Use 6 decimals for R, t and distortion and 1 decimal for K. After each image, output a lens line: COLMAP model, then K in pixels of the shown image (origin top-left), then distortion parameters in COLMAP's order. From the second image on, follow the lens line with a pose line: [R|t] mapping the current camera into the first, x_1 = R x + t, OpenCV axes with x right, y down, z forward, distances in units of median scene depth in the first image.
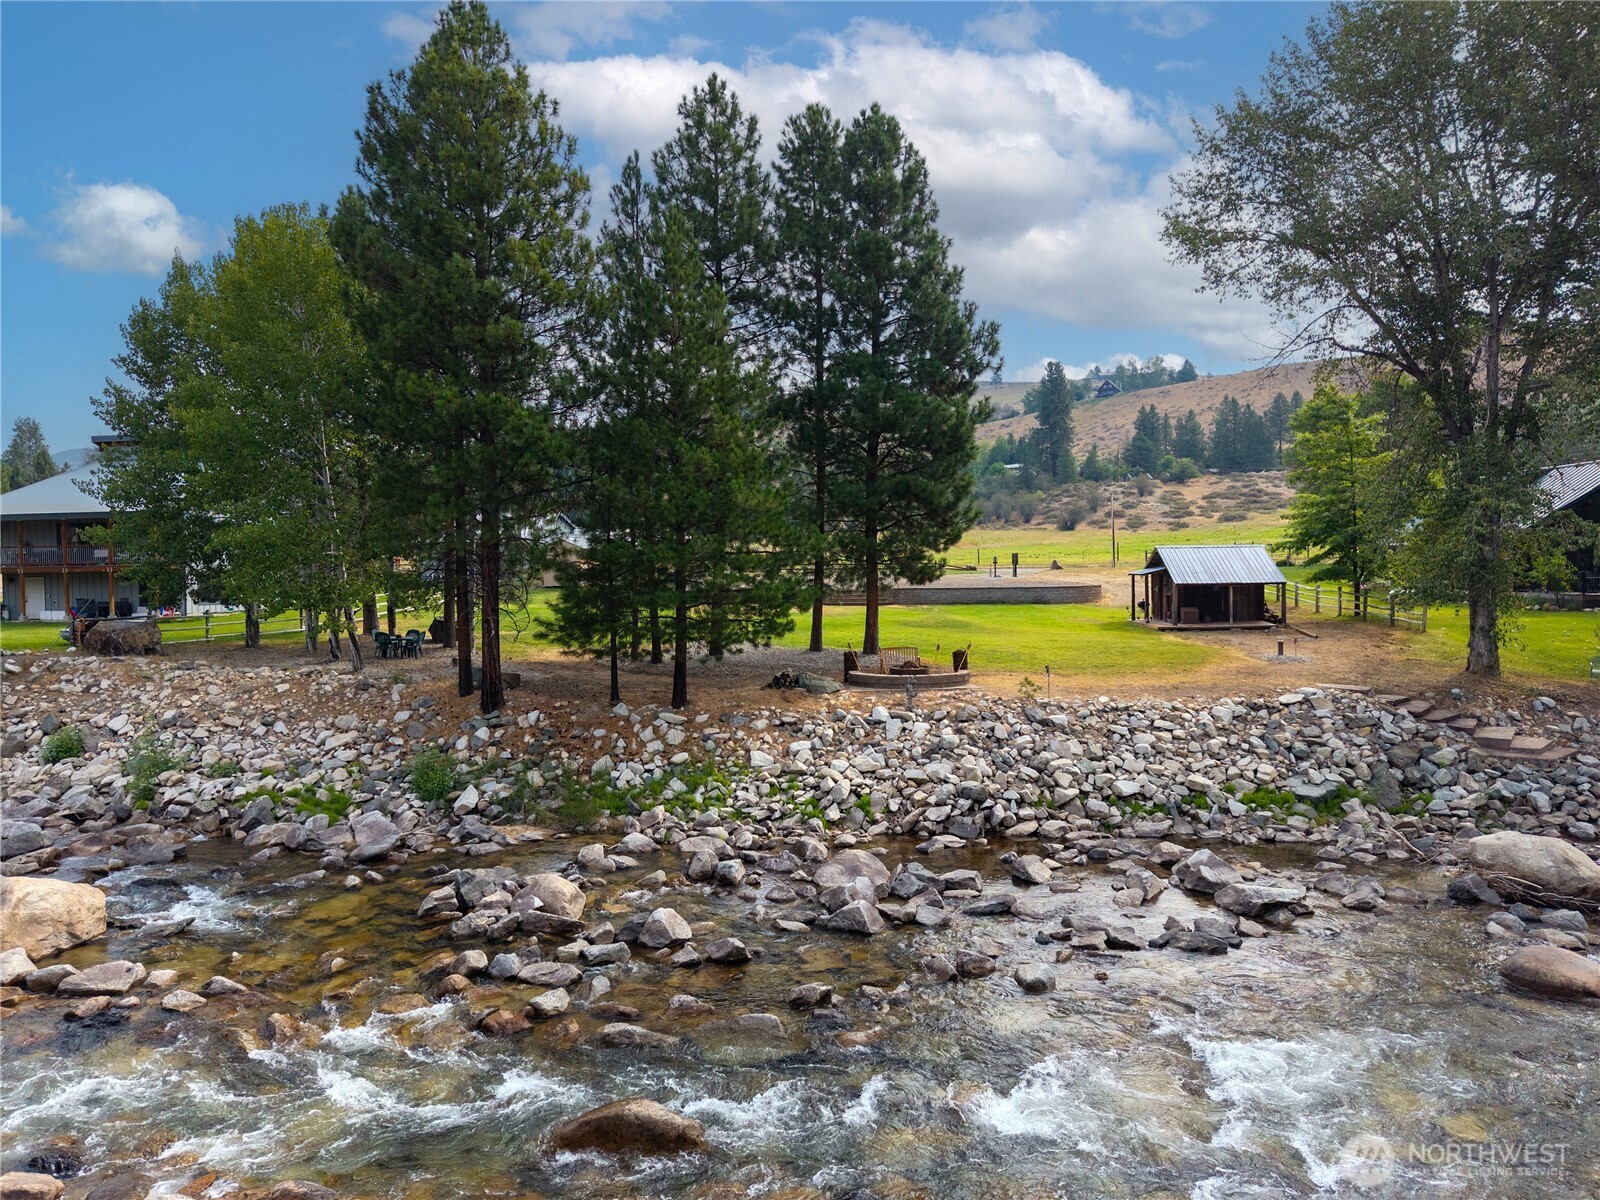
lens RADIAL K [[1111.3, 0, 800.0], [0, 1111.3, 600.0], [0, 0, 1]] dist [0.046055, -0.005105]
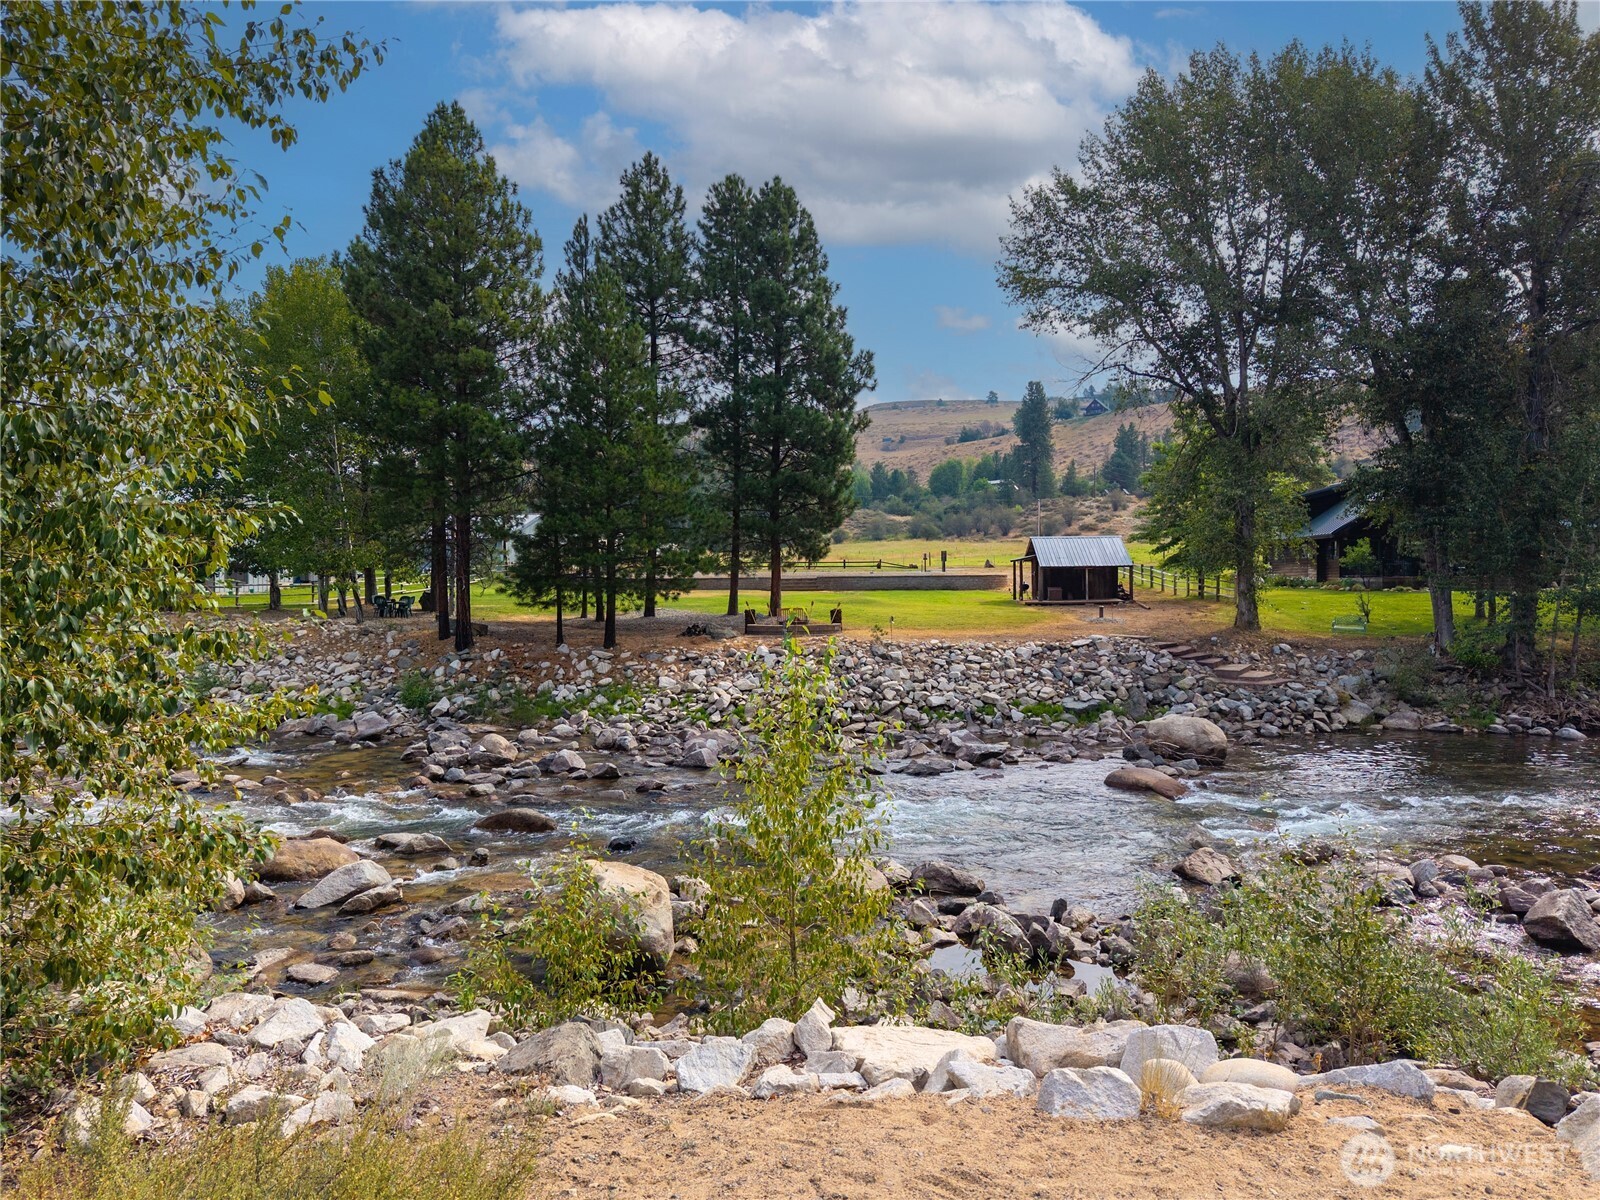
lens RADIAL K [[1123.9, 0, 800.0], [0, 1123.9, 600.0], [0, 0, 1]] dist [0.091465, -0.109918]
pose [[0.999970, 0.003933, -0.006717, 0.125233], [-0.004057, 0.999820, -0.018518, 0.066456], [0.006643, 0.018544, 0.999806, -0.318628]]
